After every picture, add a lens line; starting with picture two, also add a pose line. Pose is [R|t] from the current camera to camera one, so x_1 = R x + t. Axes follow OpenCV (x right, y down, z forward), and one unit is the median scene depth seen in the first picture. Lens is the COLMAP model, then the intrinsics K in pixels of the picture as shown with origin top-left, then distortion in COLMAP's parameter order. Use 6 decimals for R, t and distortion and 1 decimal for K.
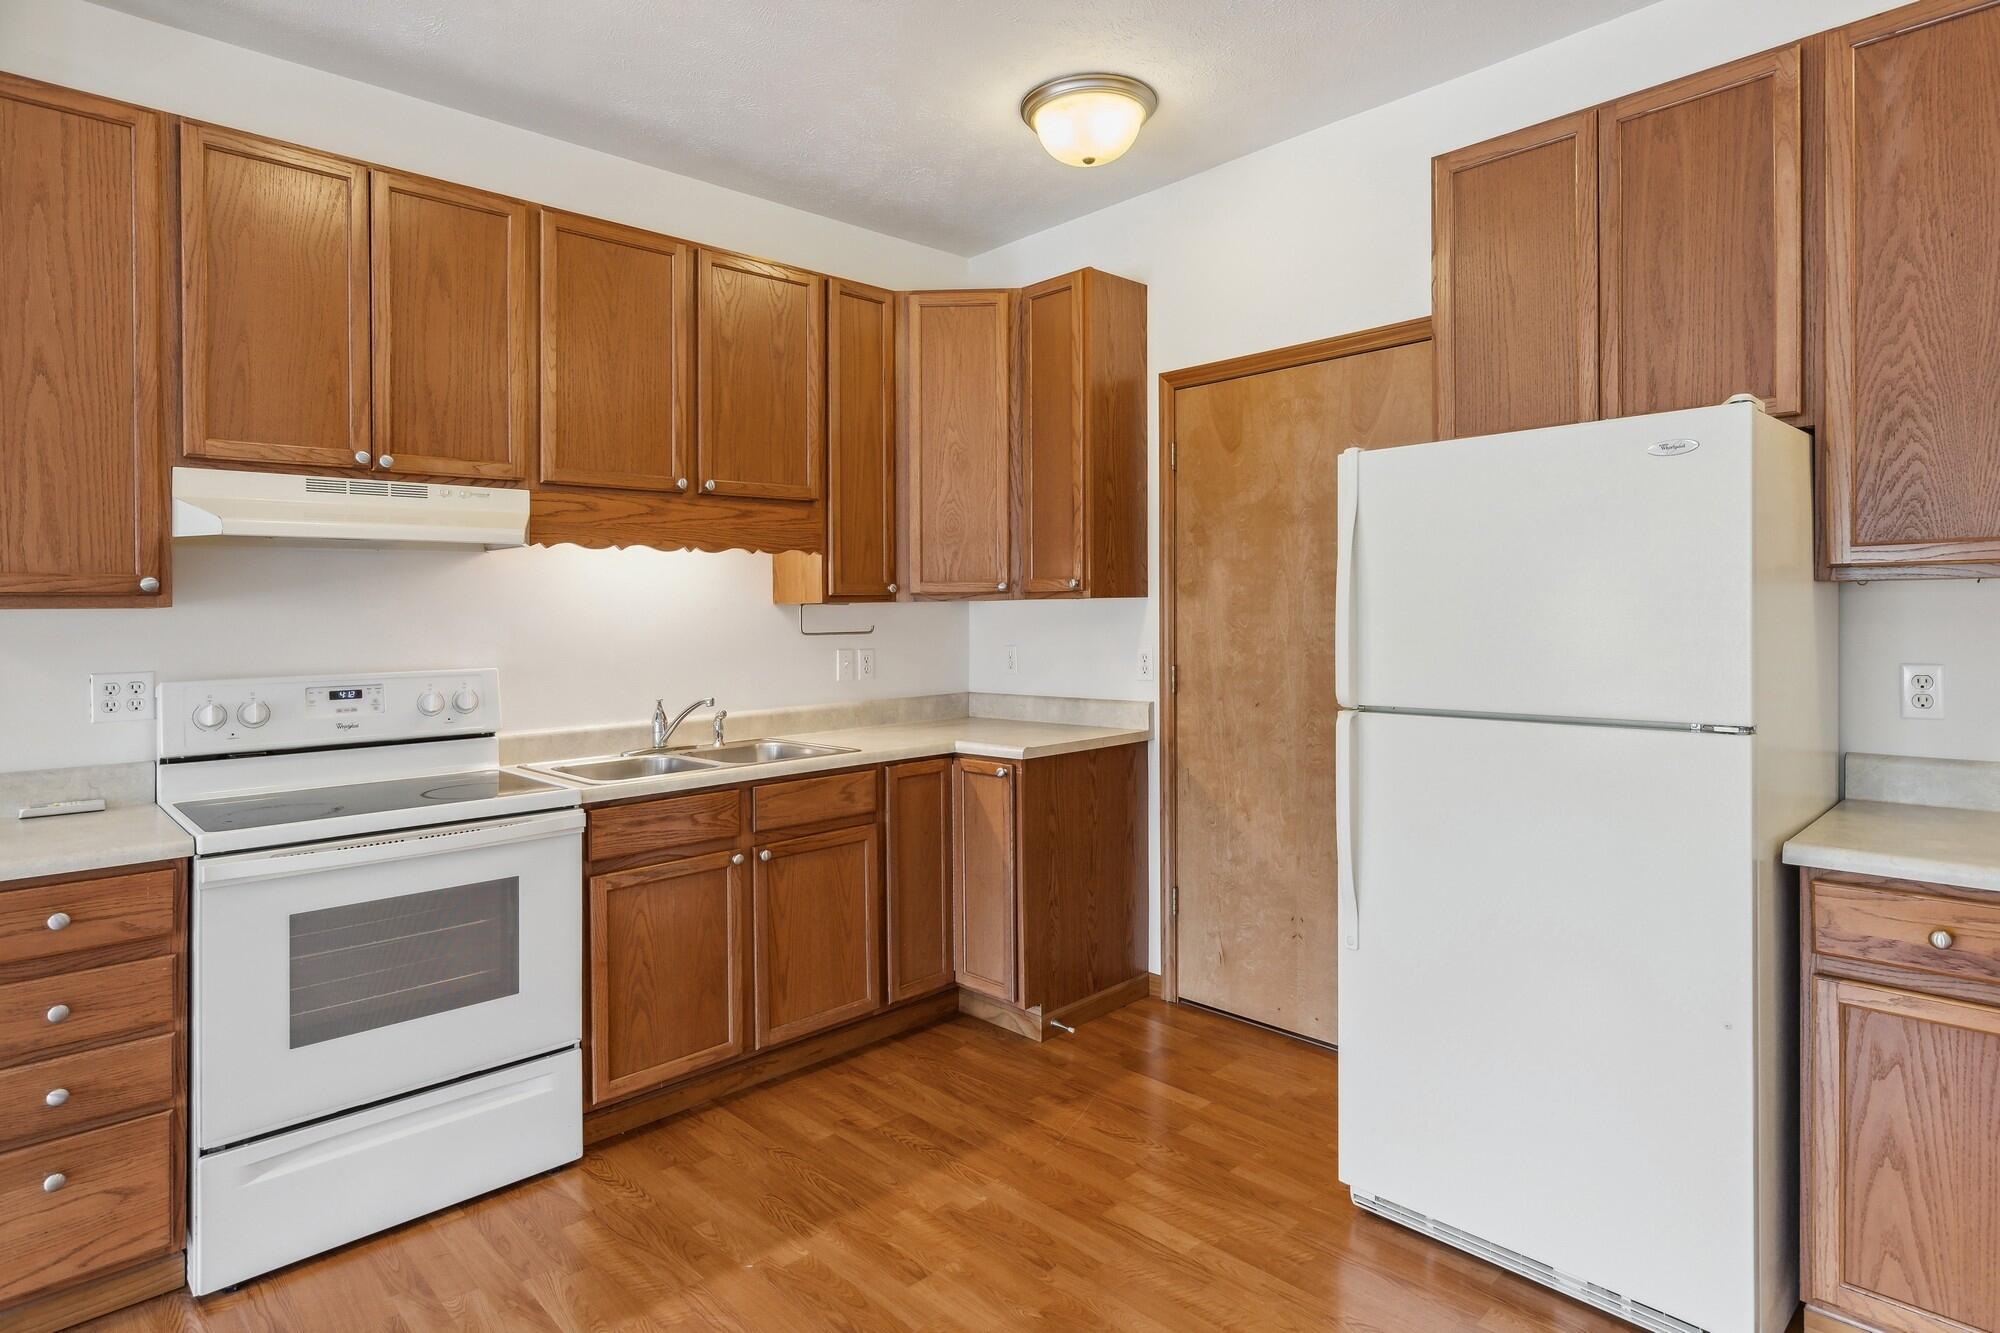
lens RADIAL K [[1108.7, 0, 997.0], [0, 1108.7, 623.6], [0, 0, 1]] dist [-0.003823, 0.001320]
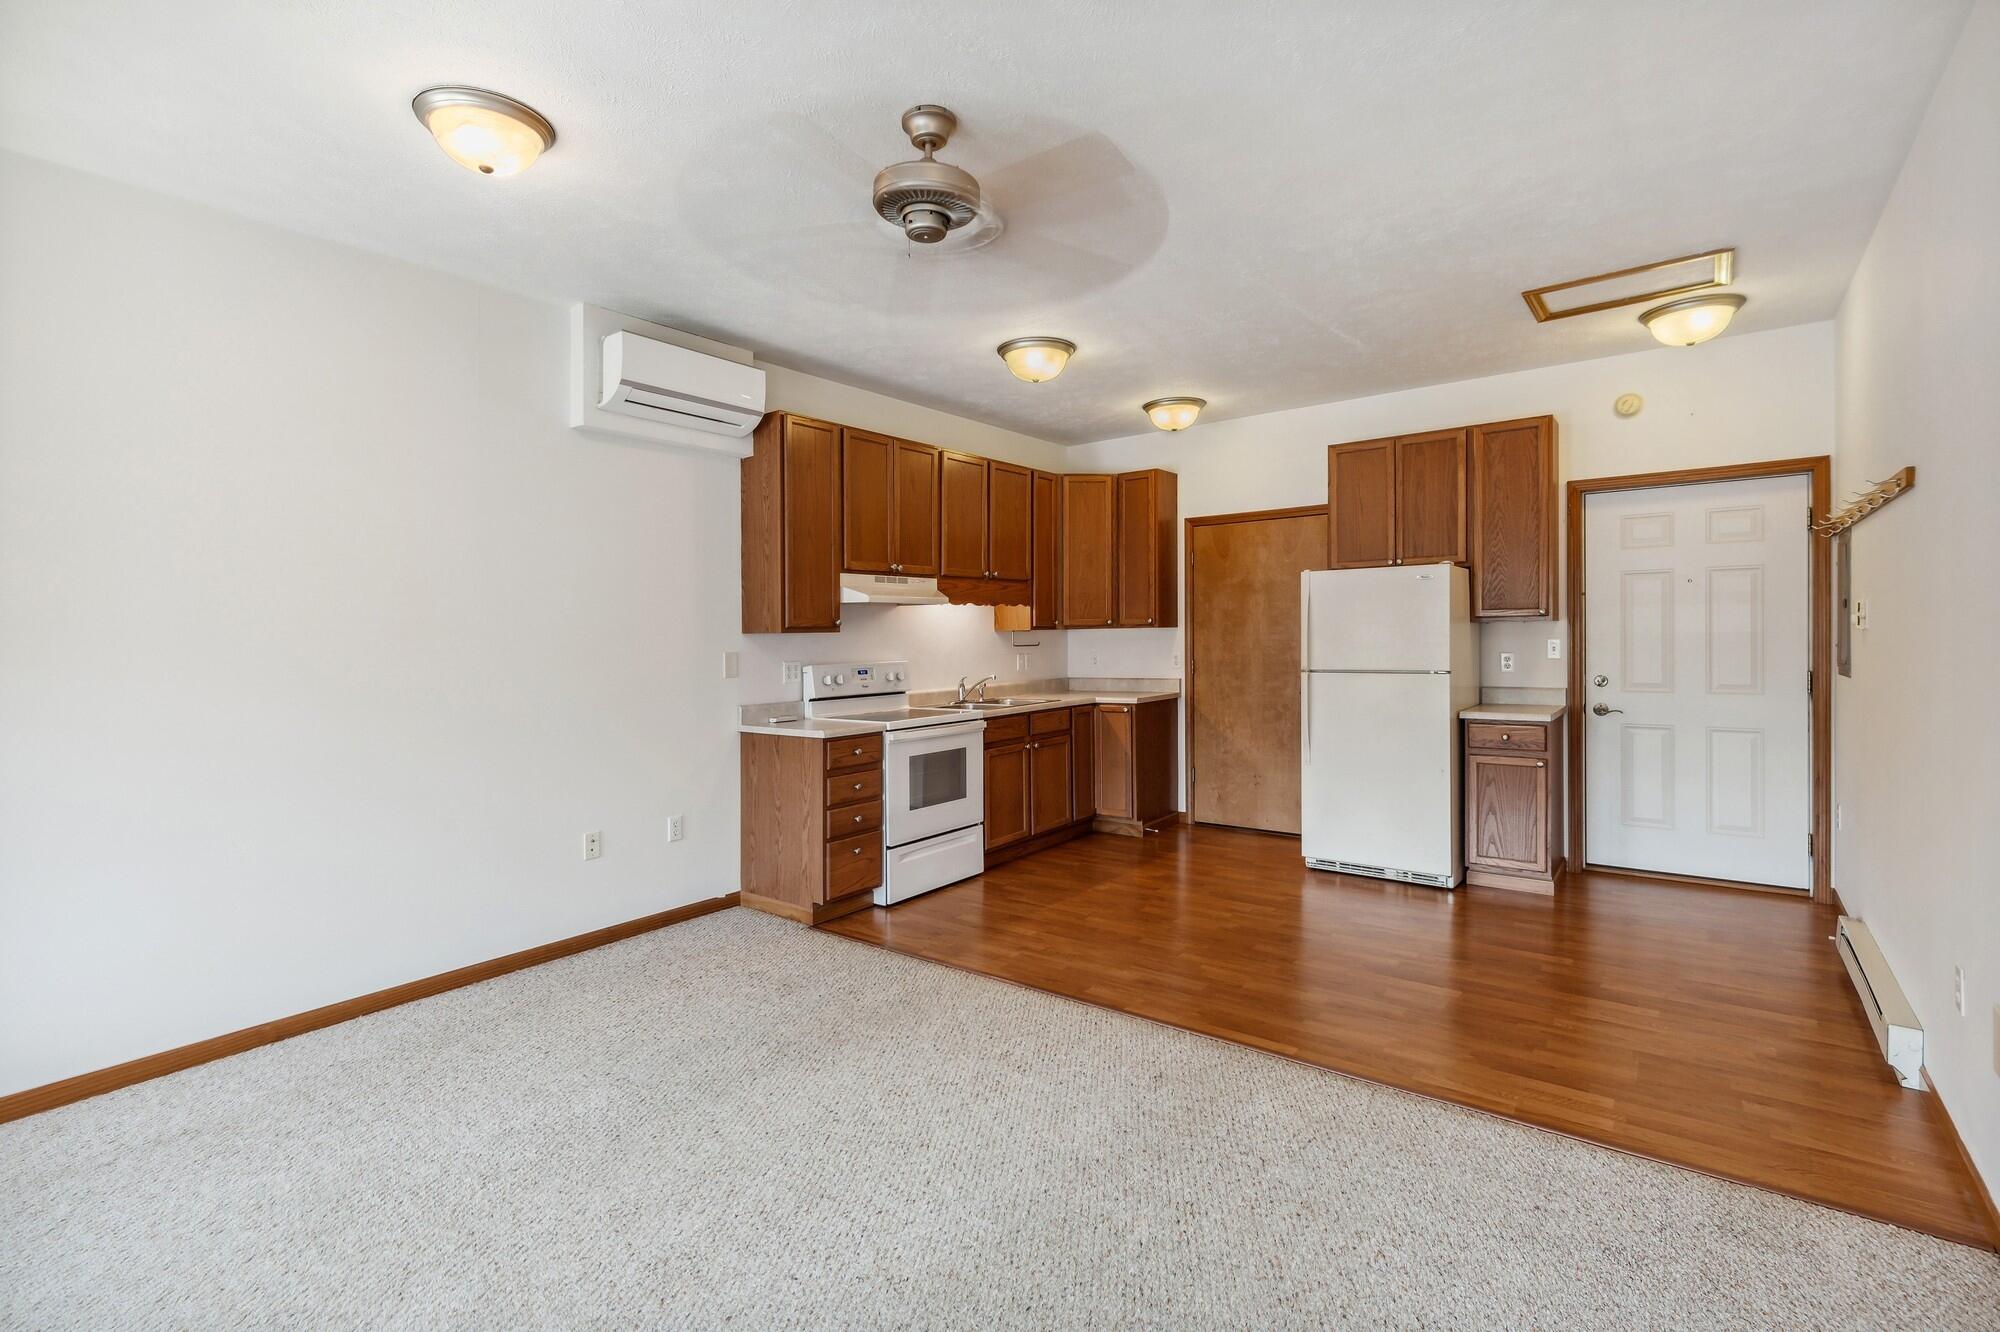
lens RADIAL K [[924.9, 0, 1007.7], [0, 924.9, 650.7], [0, 0, 1]] dist [0.001609, -0.000159]
pose [[0.988207, -0.004250, 0.153065, -0.606377], [0.003618, 0.999984, 0.004407, 0.014645], [-0.153081, -0.003801, 0.988206, -0.885772]]
